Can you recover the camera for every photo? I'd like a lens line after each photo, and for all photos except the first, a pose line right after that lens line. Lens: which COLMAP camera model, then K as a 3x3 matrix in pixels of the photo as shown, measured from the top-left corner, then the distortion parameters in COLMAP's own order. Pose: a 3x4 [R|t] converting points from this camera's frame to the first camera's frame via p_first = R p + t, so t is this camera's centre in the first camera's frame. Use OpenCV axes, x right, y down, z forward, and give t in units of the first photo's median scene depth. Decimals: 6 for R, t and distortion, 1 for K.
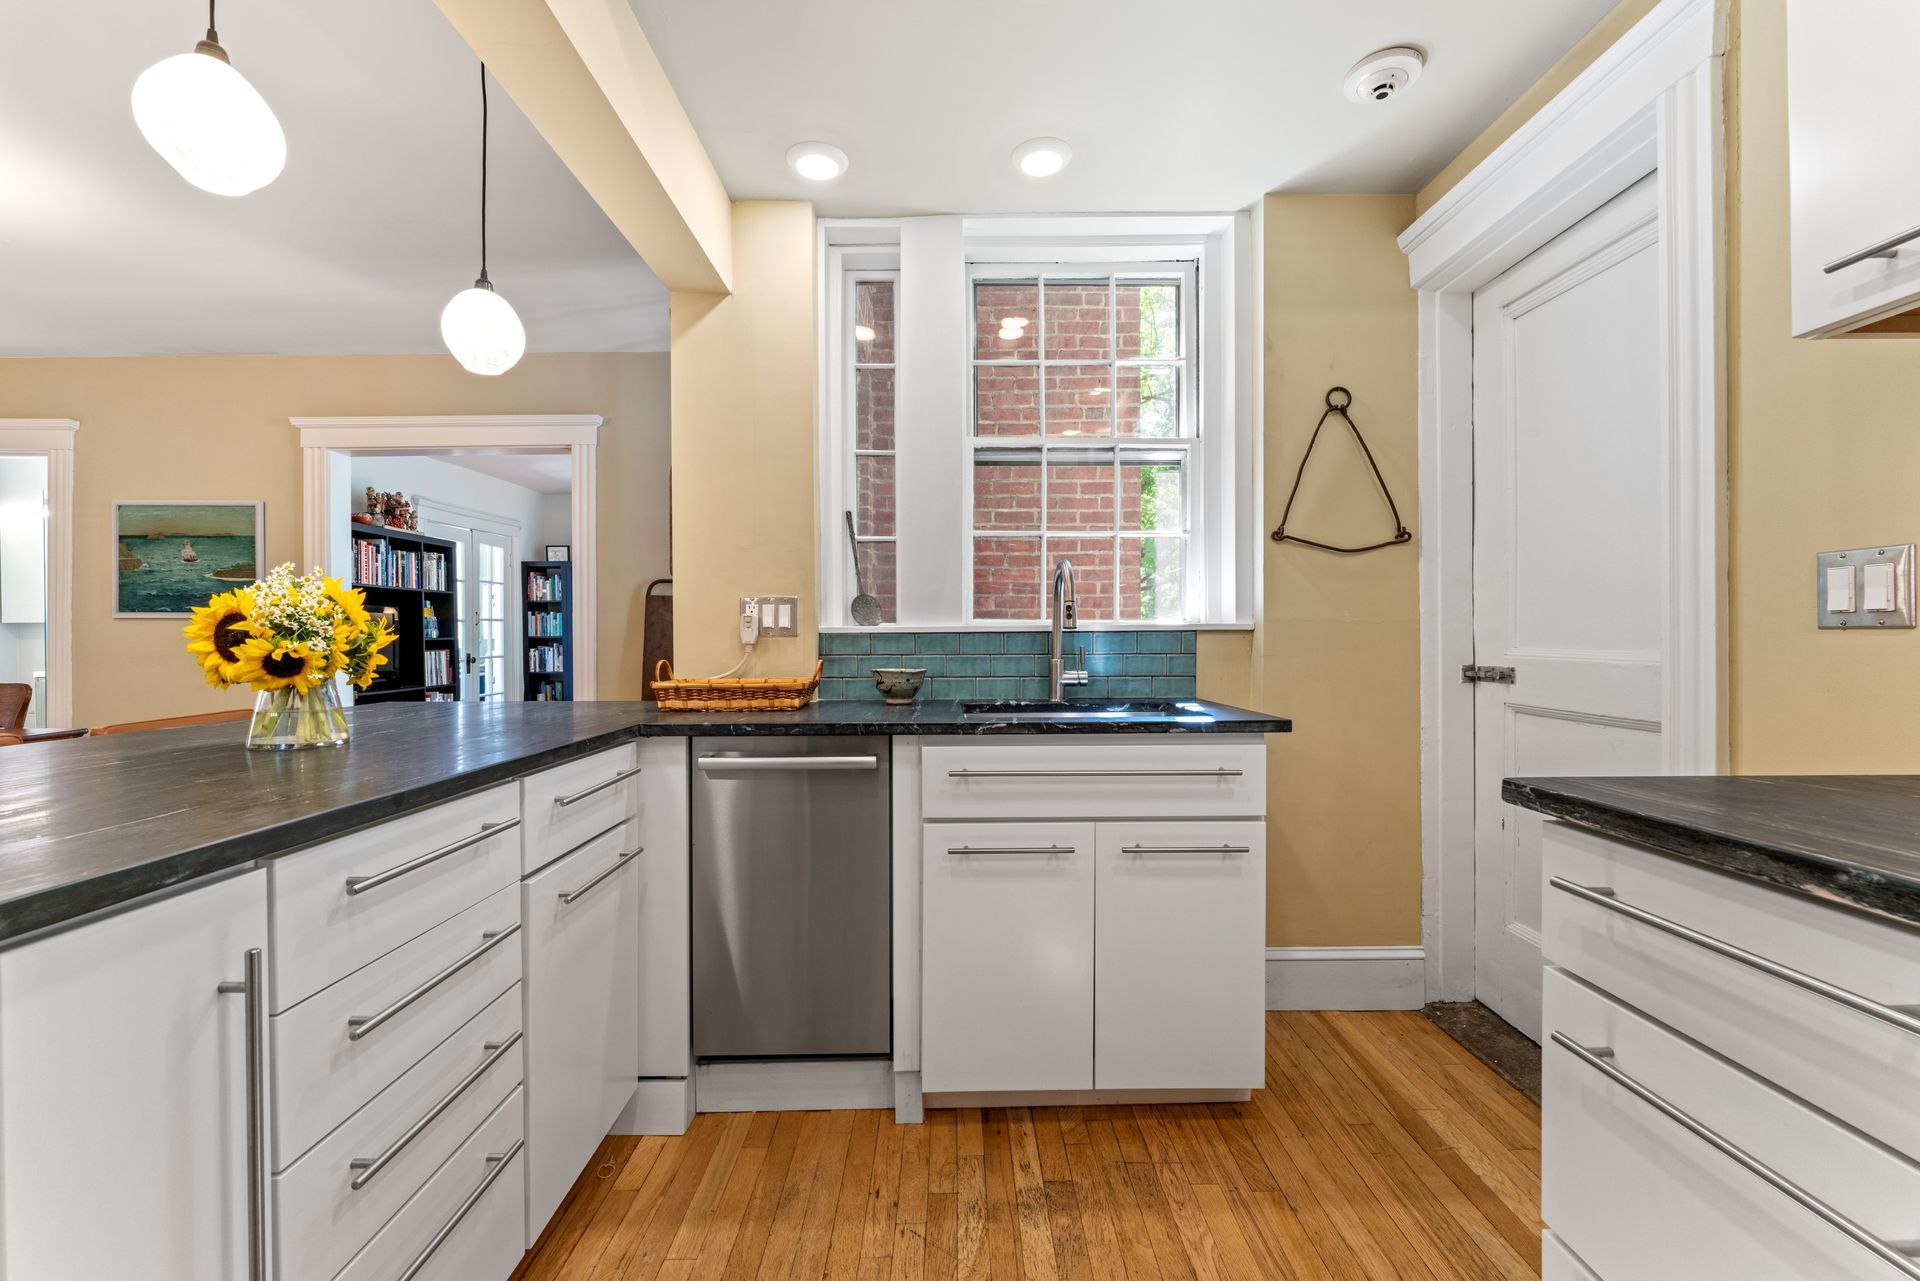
lens RADIAL K [[780.7, 0, 941.6], [0, 780.7, 646.5], [0, 0, 1]] dist [-0.008544, 0.001779]
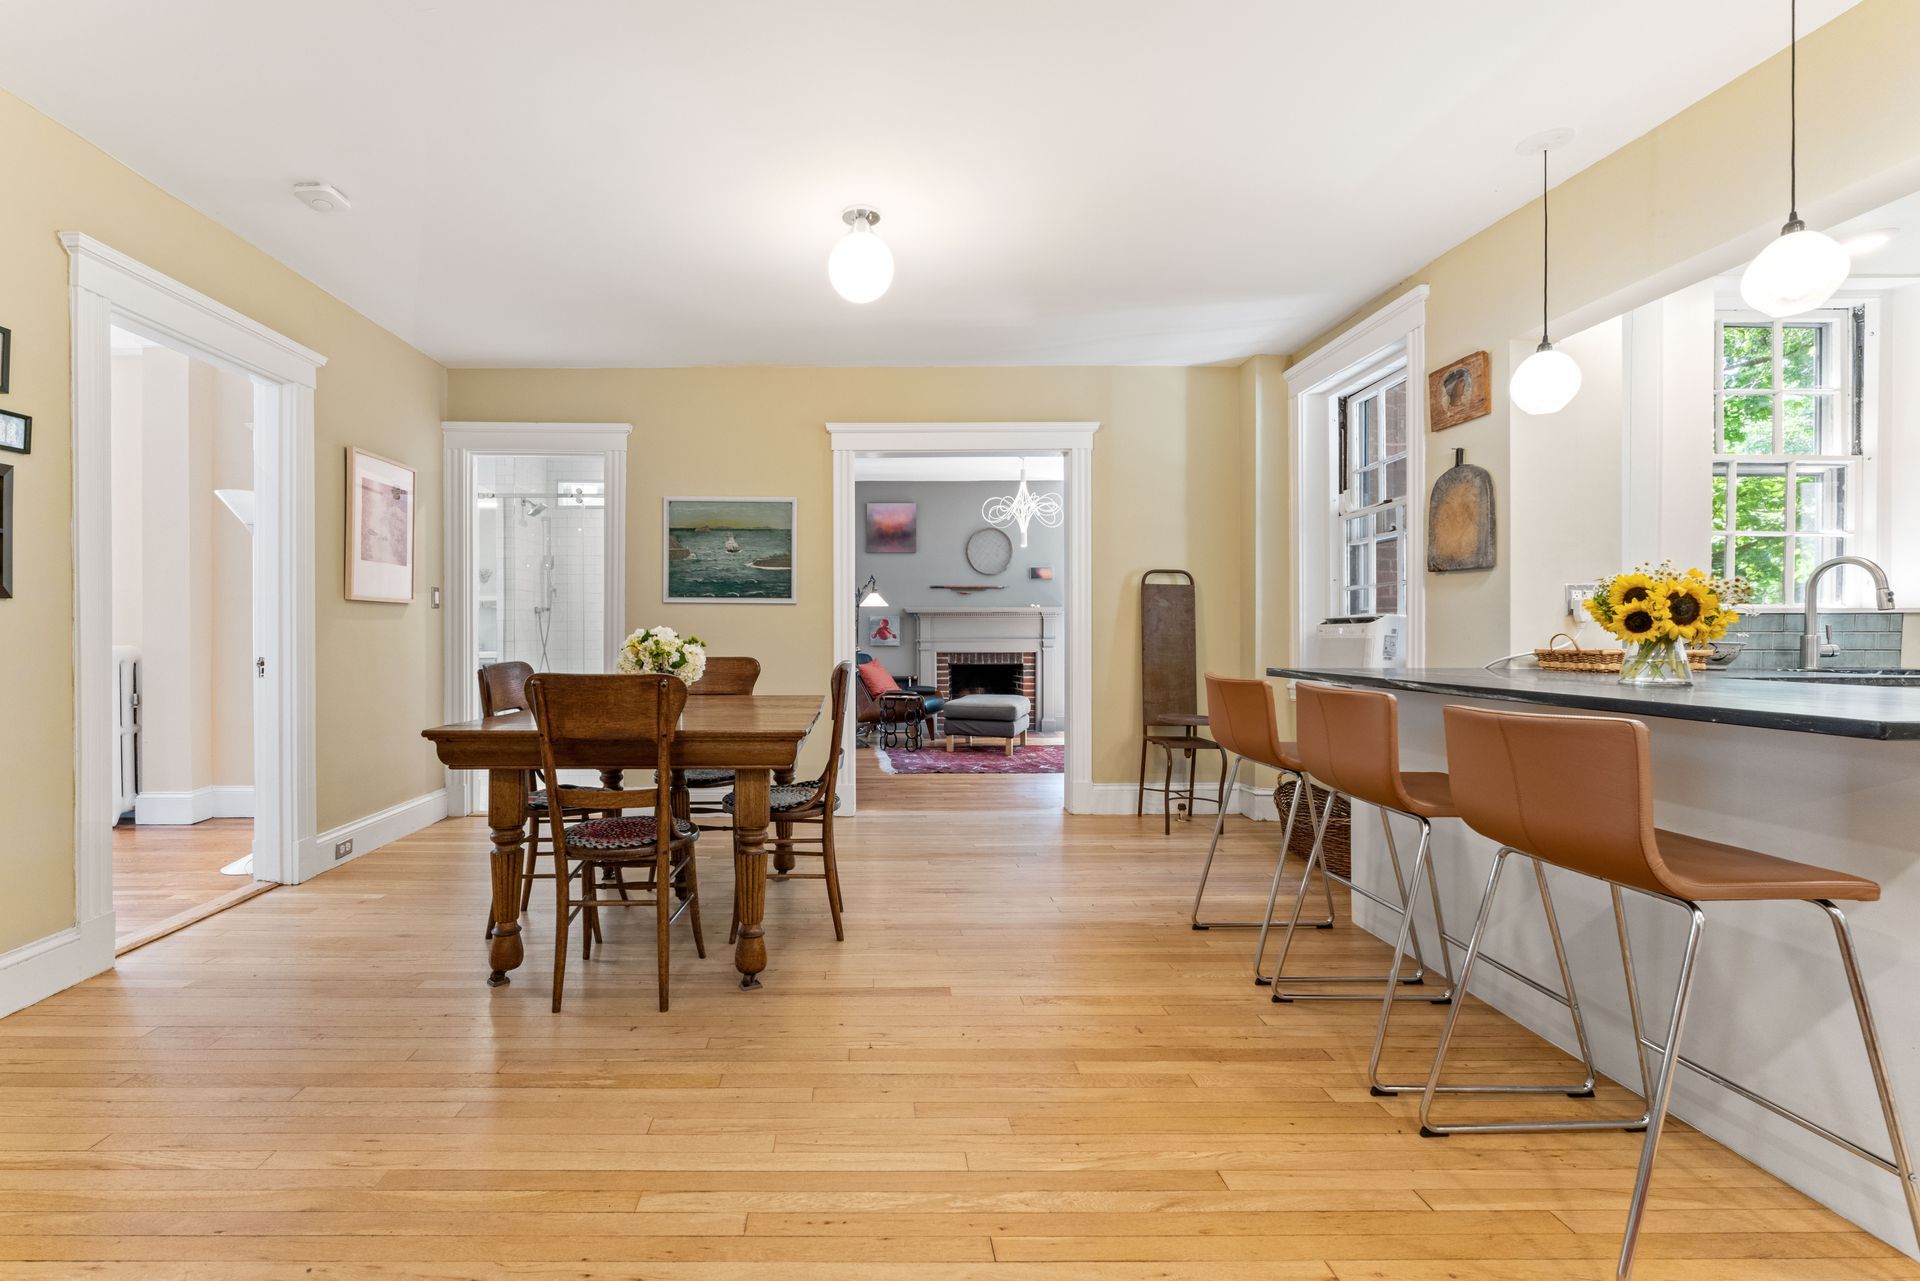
lens RADIAL K [[820.0, 0, 866.6], [0, 820.0, 633.0], [0, 0, 1]] dist [-0.003831, 0.000071]
pose [[0.999994, 0.002986, -0.001983, -1.346929], [-0.003004, 0.999954, -0.009141, 0.029124], [0.001955, 0.009147, 0.999956, -0.300991]]
